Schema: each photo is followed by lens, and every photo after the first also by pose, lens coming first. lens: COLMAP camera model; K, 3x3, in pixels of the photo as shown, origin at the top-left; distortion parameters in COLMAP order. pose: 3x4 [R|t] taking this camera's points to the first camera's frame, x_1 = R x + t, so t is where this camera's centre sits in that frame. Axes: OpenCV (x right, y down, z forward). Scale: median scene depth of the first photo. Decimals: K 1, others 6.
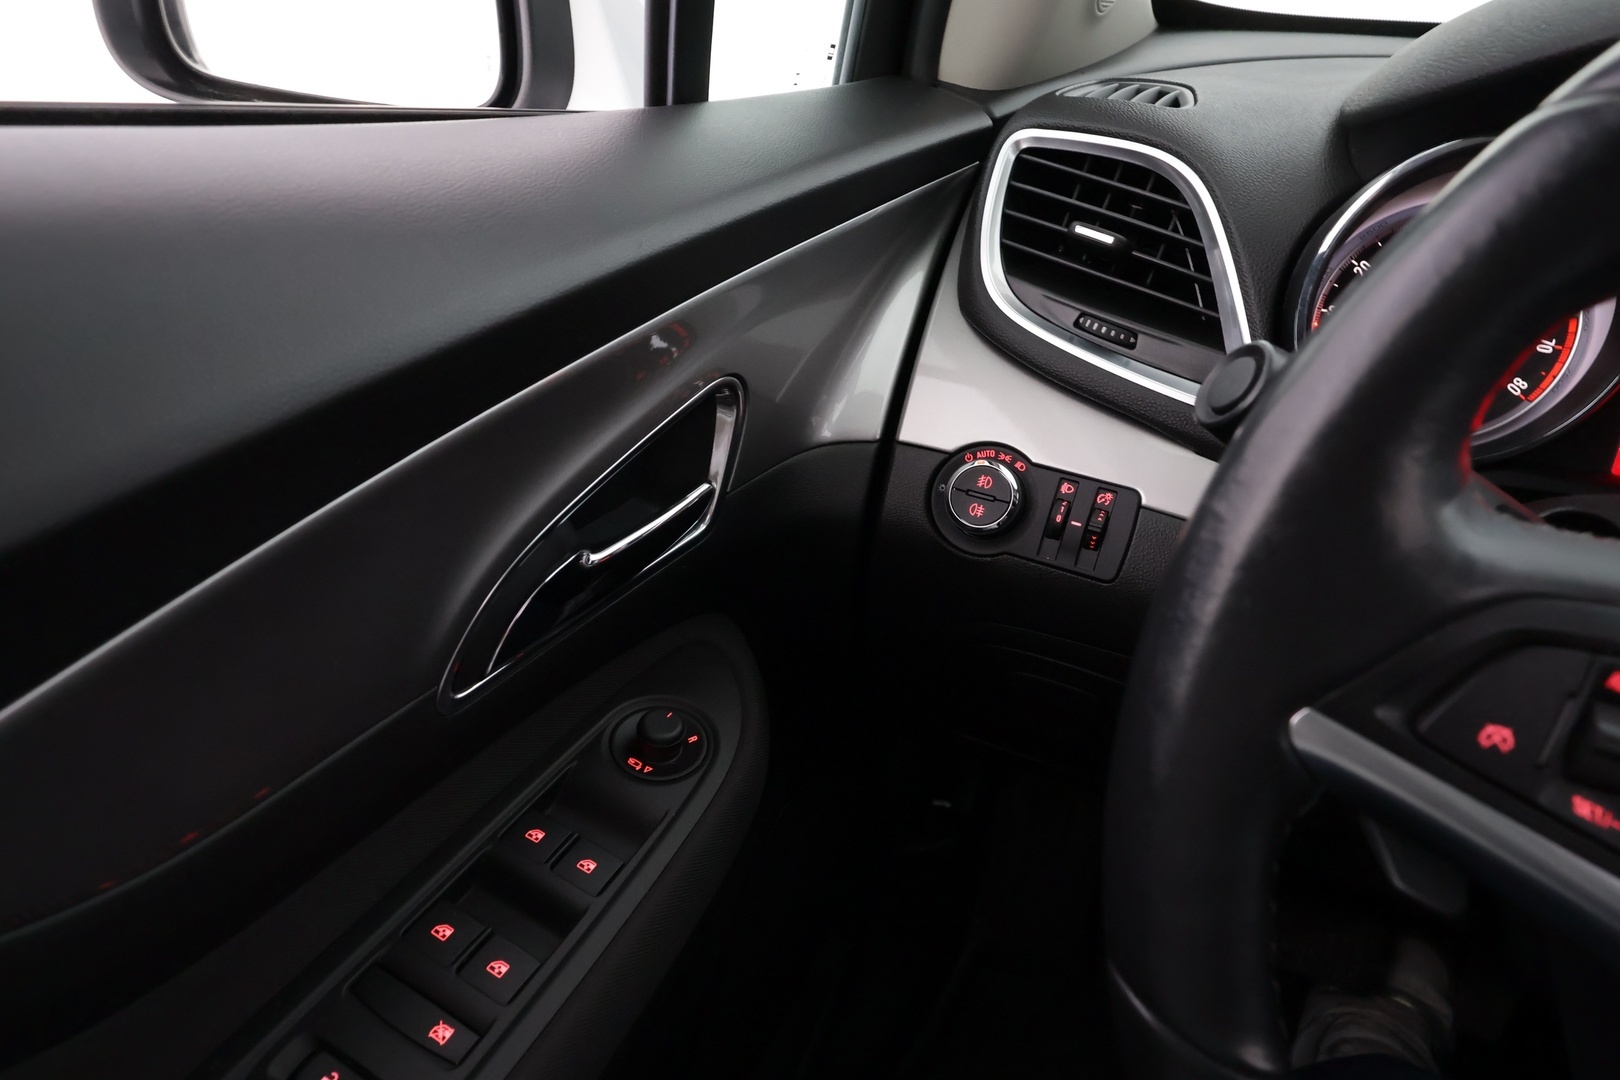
lens RADIAL K [[887.7, 0, 814.2], [0, 887.7, 540.6], [0, 0, 1]] dist [0.006920, 0.000677]
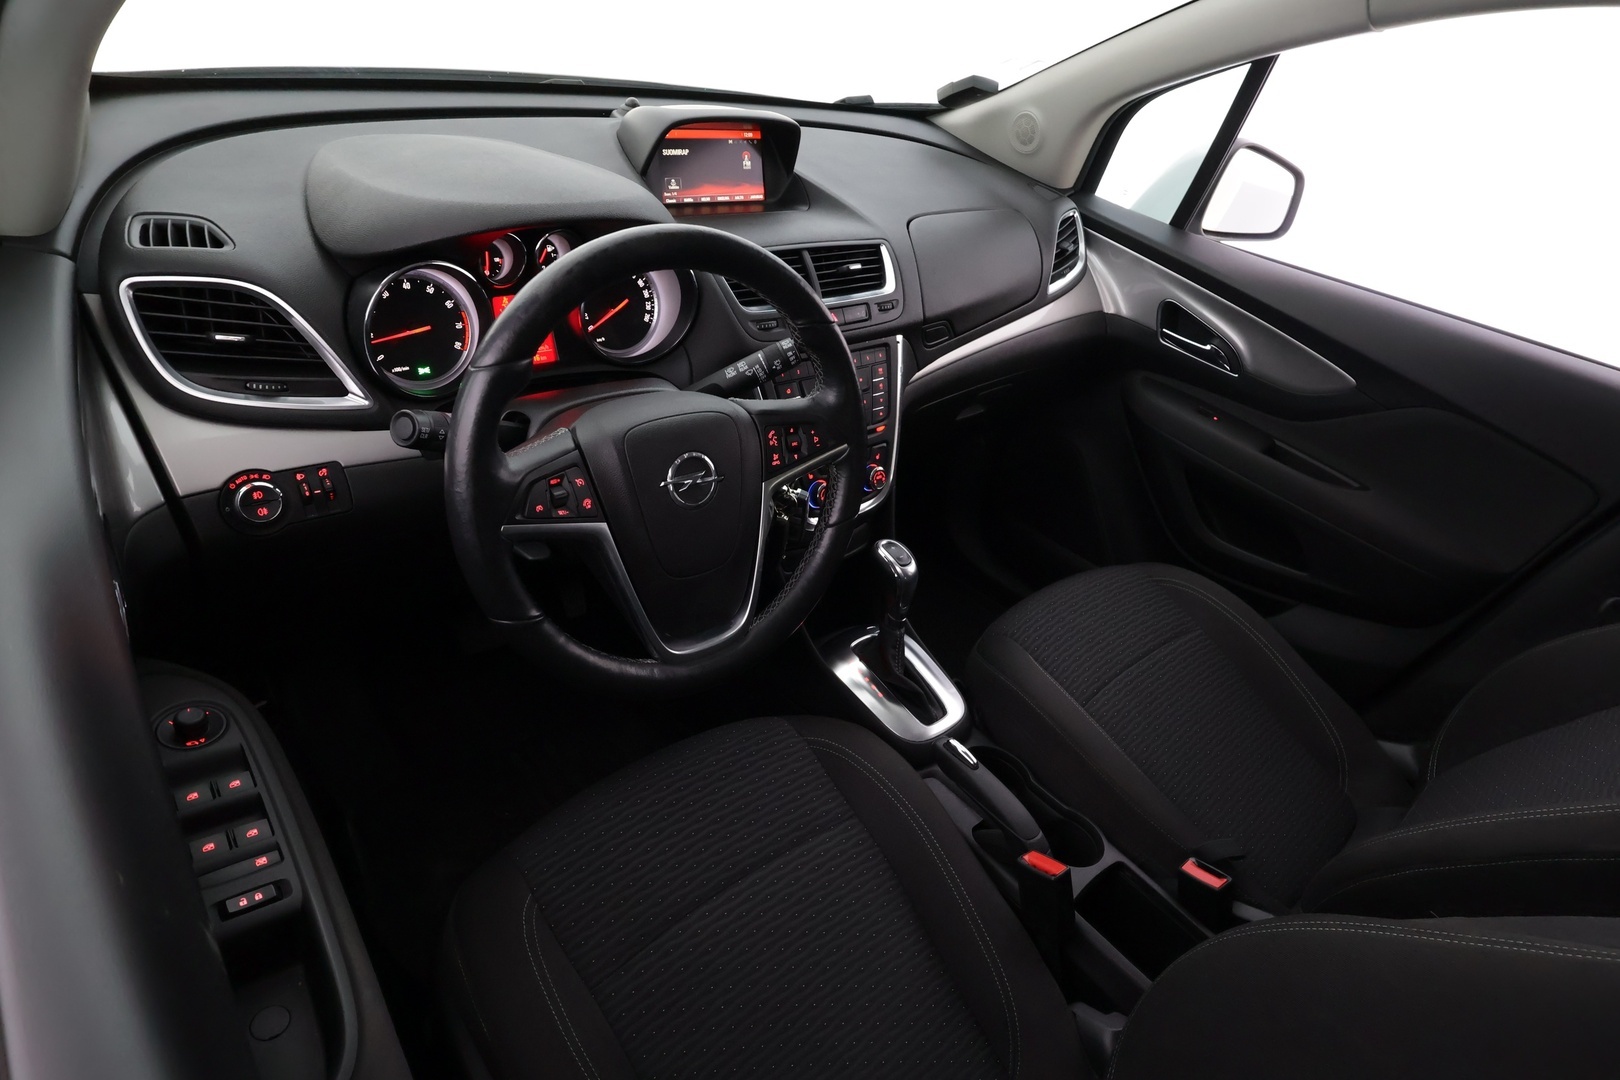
lens RADIAL K [[887.7, 0, 814.2], [0, 887.7, 540.6], [0, 0, 1]] dist [0.006920, 0.000677]
pose [[0.428310, -0.519828, 0.739141, -0.742599], [0.331212, 0.851351, 0.406817, -0.373042], [-0.840743, 0.070569, 0.536815, -0.927688]]
